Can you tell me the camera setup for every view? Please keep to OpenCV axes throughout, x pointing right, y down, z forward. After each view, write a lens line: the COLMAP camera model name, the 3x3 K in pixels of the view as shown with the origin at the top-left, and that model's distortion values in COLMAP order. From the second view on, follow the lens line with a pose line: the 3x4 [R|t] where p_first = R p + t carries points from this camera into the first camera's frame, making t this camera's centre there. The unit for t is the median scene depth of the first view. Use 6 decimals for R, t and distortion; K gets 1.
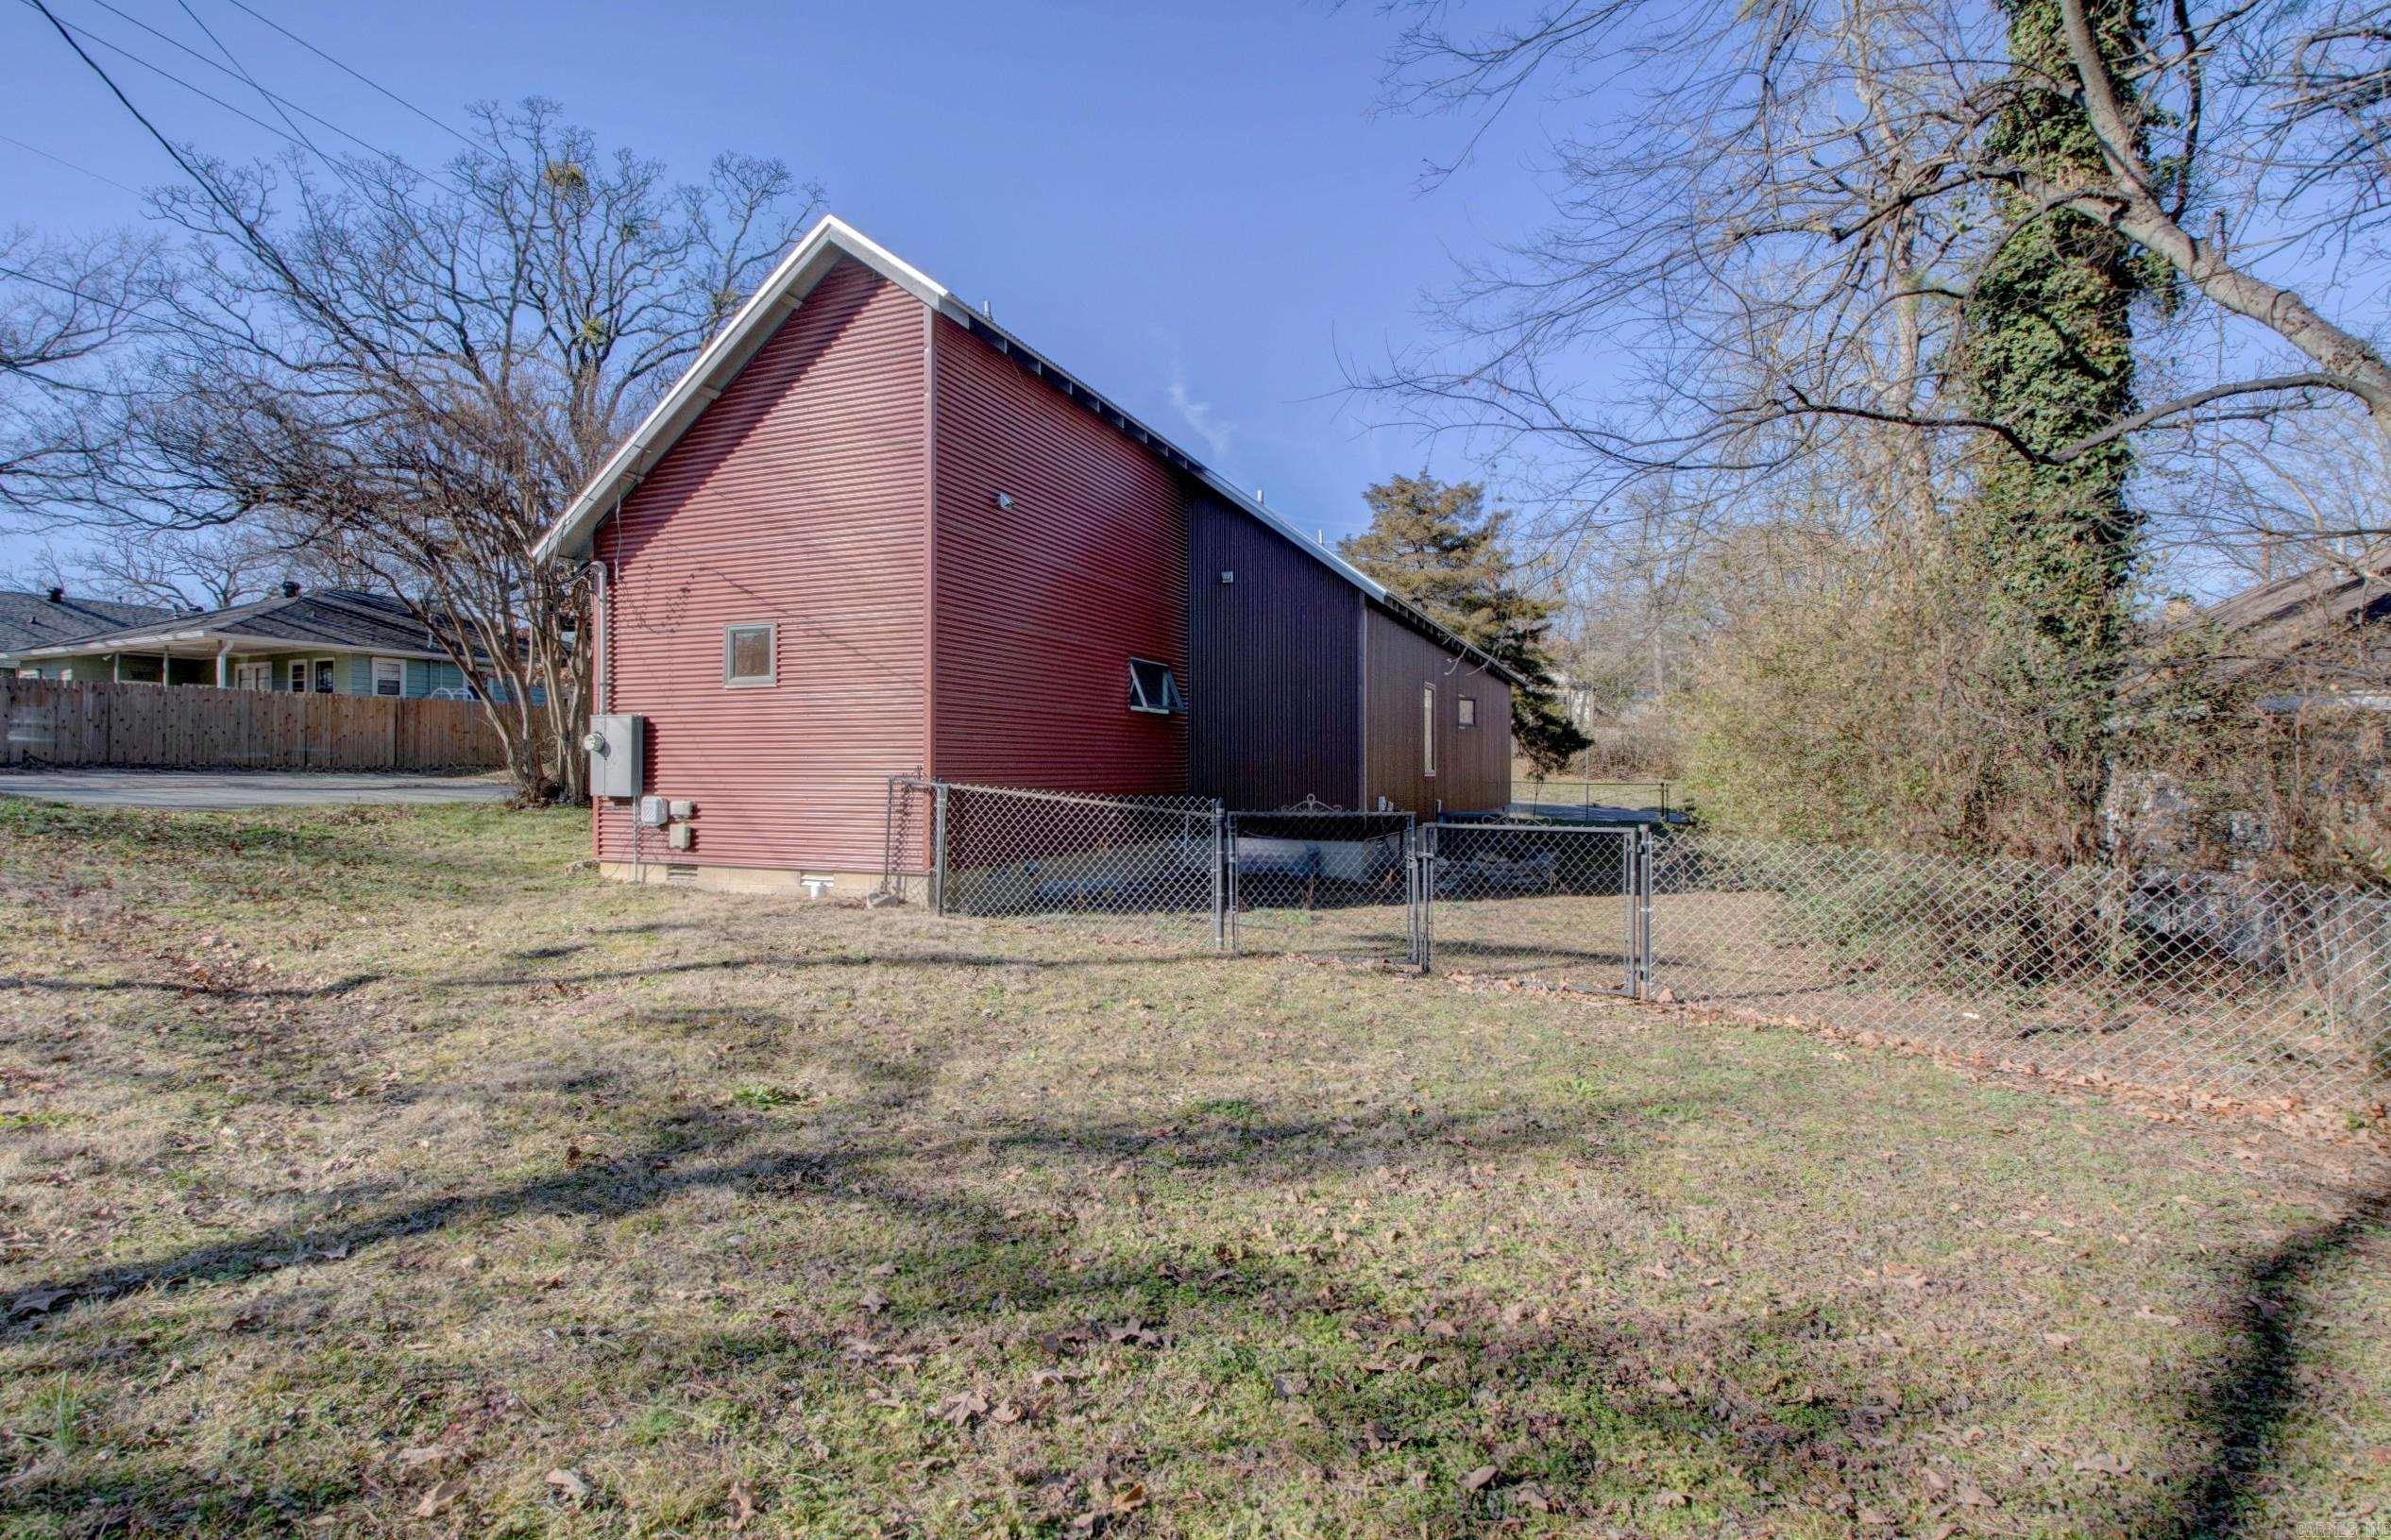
lens RADIAL K [[1121.6, 0, 1197.8], [0, 1121.6, 772.4], [0, 0, 1]] dist [0.000250, -0.015116]
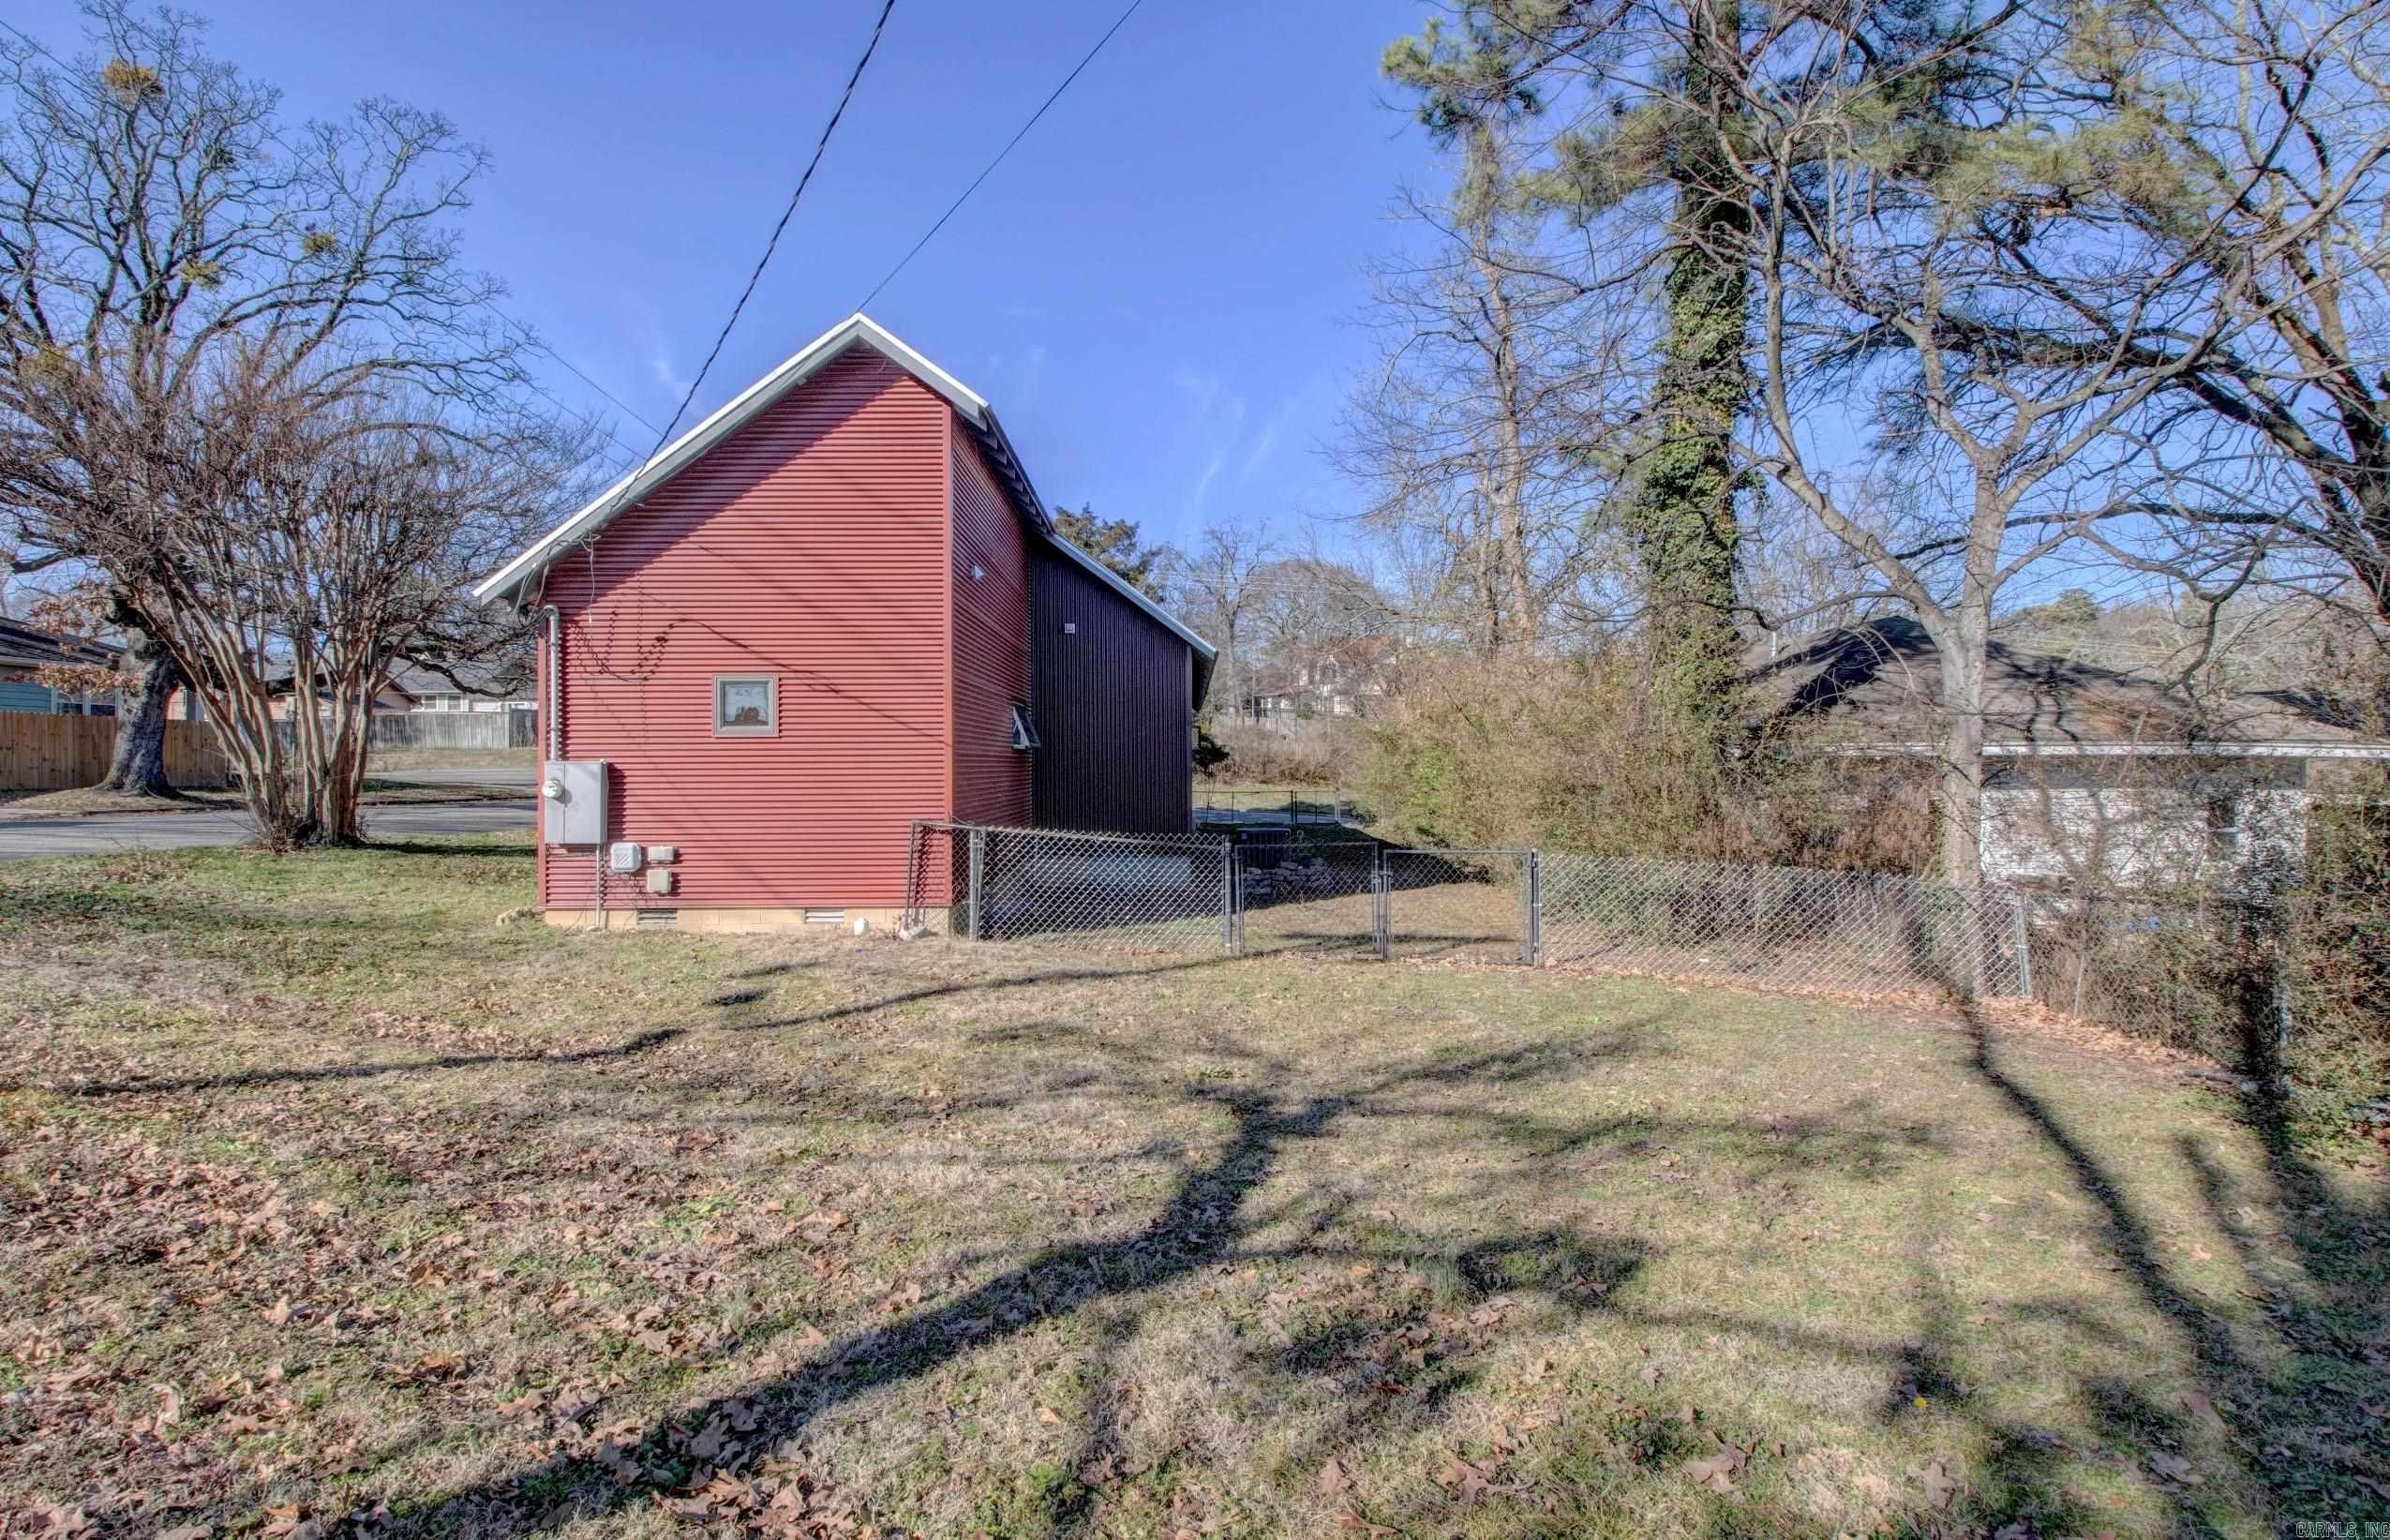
lens RADIAL K [[1121.2, 0, 1189.4], [0, 1121.2, 768.1], [0, 0, 1]] dist [0.000250, -0.015116]
pose [[0.919961, -0.006455, 0.391956, -0.407474], [0.007246, 0.999974, -0.000539, -0.040923], [-0.391942, 0.003336, 0.919984, -0.124227]]
